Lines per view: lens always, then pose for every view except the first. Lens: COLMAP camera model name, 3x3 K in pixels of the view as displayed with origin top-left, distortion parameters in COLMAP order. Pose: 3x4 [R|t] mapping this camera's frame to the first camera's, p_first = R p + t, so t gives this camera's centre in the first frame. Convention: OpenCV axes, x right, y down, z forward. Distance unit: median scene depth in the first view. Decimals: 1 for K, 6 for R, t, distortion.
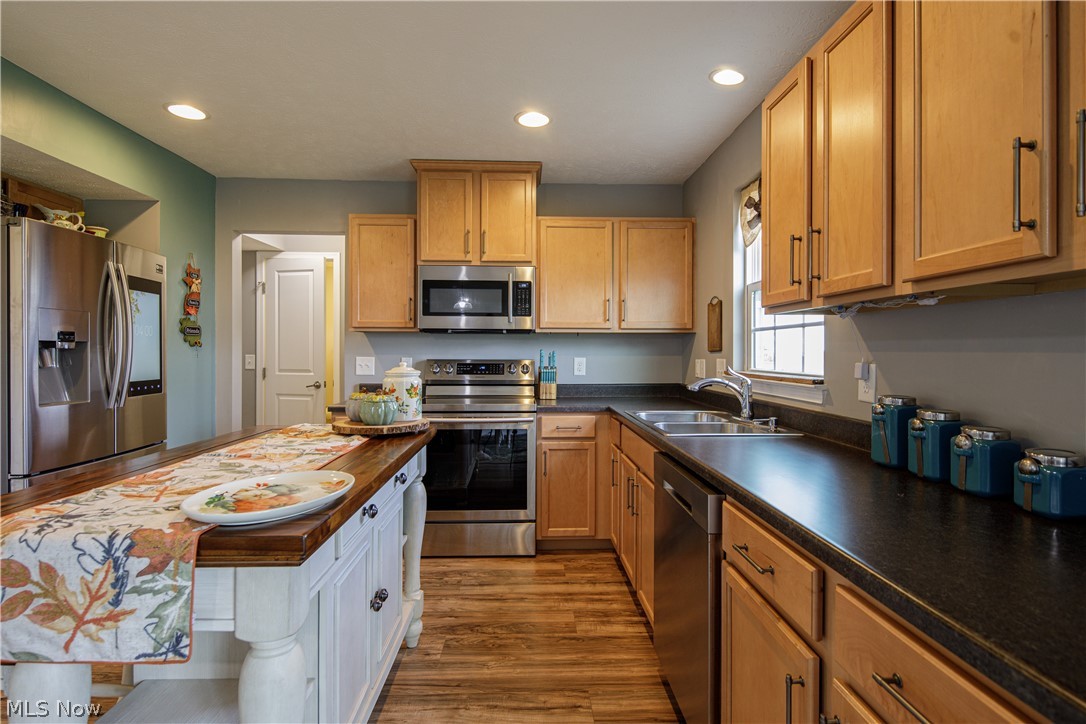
lens RADIAL K [[529.9, 0, 540.7], [0, 529.9, 355.9], [0, 0, 1]] dist [0.006627, -0.006030]
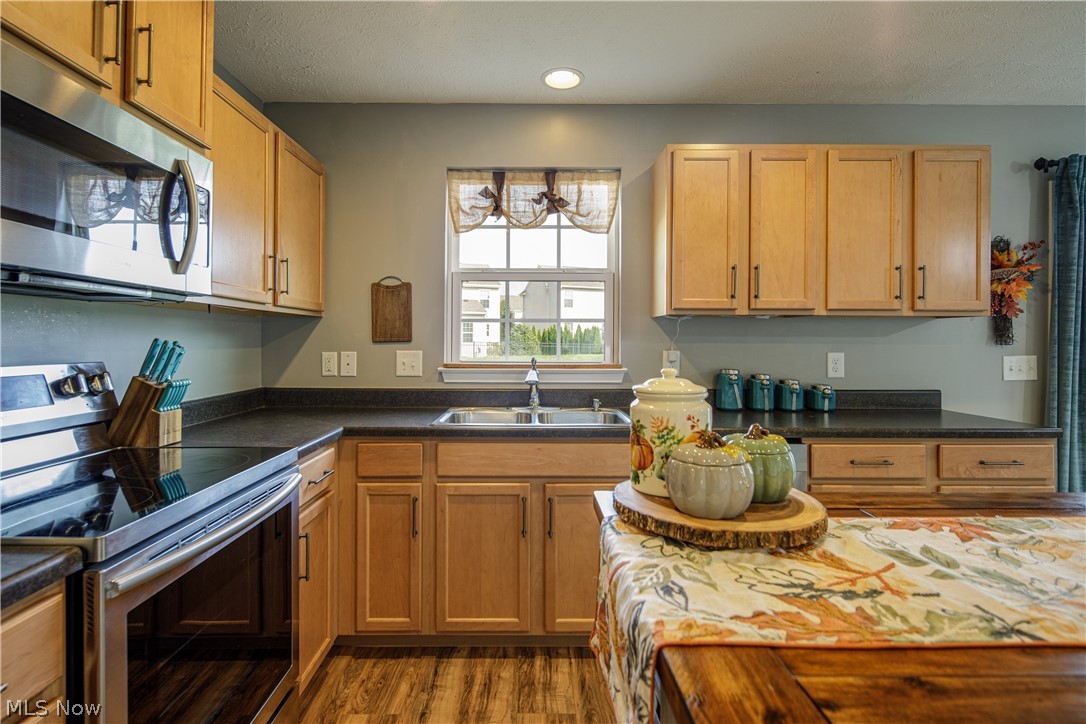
lens RADIAL K [[529.9, 0, 531.1], [0, 529.9, 340.5], [0, 0, 1]] dist [0.006627, -0.006030]
pose [[0.031702, -0.001940, 0.999495, -0.542705], [0.005980, 0.999981, 0.001751, -0.011810], [-0.999479, 0.005922, 0.031713, 0.809766]]
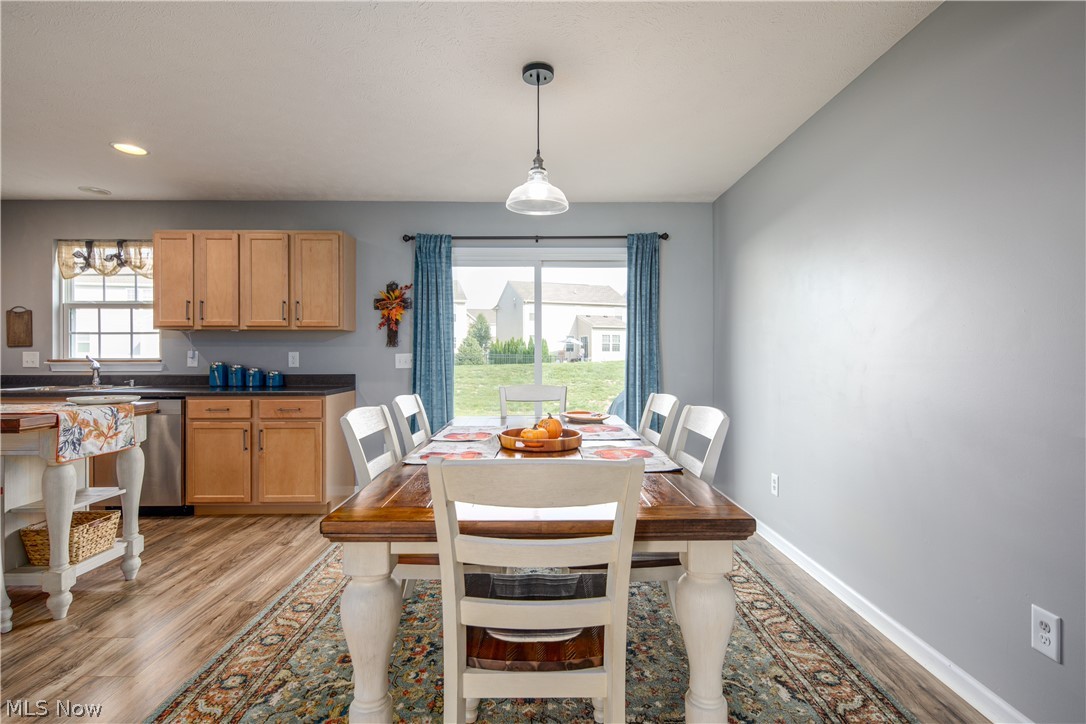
lens RADIAL K [[529.9, 0, 547.5], [0, 529.9, 356.1], [0, 0, 1]] dist [0.006627, -0.006030]
pose [[0.017328, -0.004344, 0.999840, -1.090233], [0.010087, 0.999940, 0.004170, 0.025664], [-0.999799, 0.010013, 0.017371, -0.412289]]
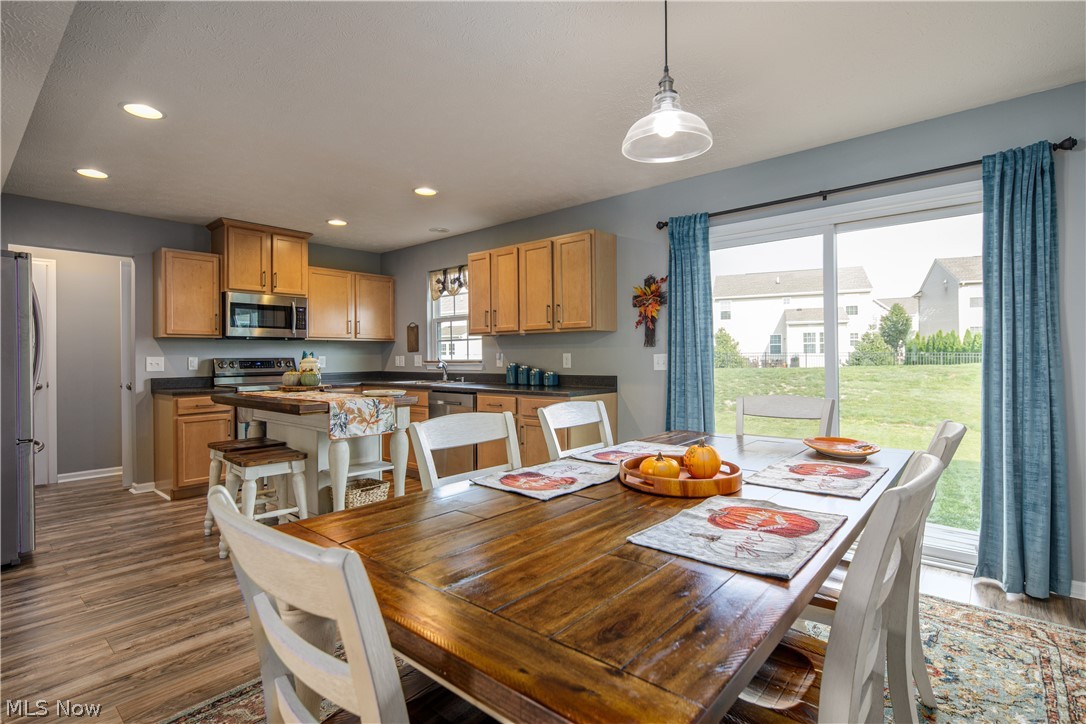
lens RADIAL K [[529.9, 0, 537.4], [0, 529.9, 355.0], [0, 0, 1]] dist [0.006627, -0.006030]
pose [[0.687036, -0.005735, 0.726600, -0.800386], [0.016723, 0.999829, -0.007920, 0.028734], [-0.726431, 0.017592, 0.687015, -0.674469]]
